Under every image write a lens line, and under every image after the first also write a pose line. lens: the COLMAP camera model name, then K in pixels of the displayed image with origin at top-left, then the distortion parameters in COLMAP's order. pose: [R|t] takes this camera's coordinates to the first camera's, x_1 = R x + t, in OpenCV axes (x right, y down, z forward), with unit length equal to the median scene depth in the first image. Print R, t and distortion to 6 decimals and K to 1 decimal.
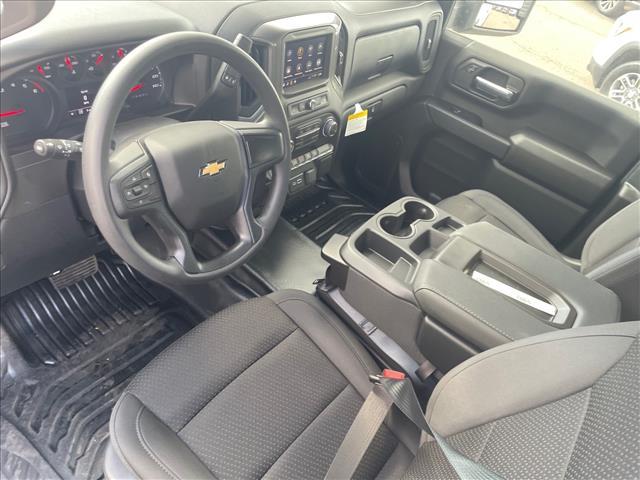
lens RADIAL K [[486.9, 0, 320.0], [0, 486.9, 240.0], [0, 0, 1]] dist [0.067710, -0.096509]
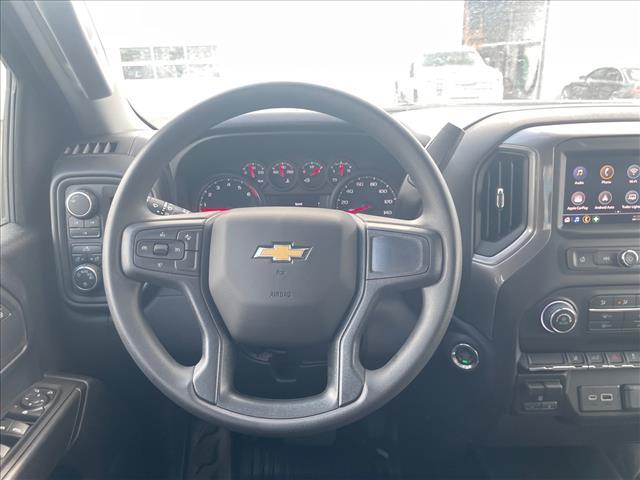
lens RADIAL K [[486.9, 0, 320.0], [0, 486.9, 240.0], [0, 0, 1]] dist [0.067710, -0.096509]
pose [[0.596705, 0.011121, -0.802384, 0.240998], [-0.391323, 0.876986, -0.278859, 0.003296], [0.700578, 0.480388, 0.527653, 0.462134]]
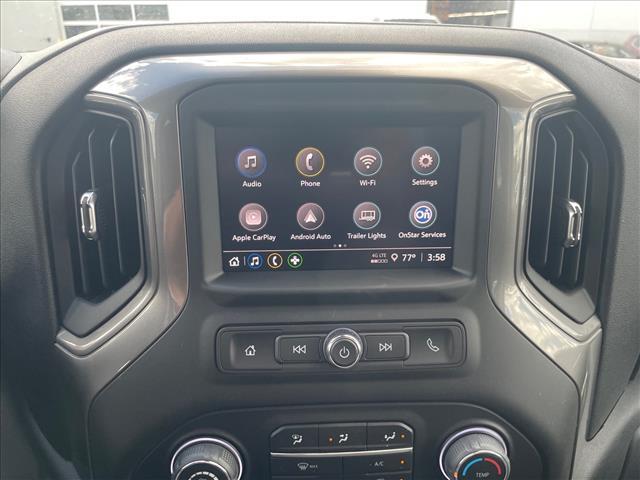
lens RADIAL K [[486.9, 0, 320.0], [0, 486.9, 240.0], [0, 0, 1]] dist [0.067710, -0.096509]
pose [[0.637287, 0.058572, -0.768397, 0.183080], [-0.384960, 0.887981, -0.251587, -0.274197], [0.667586, 0.456135, 0.588447, 0.856045]]
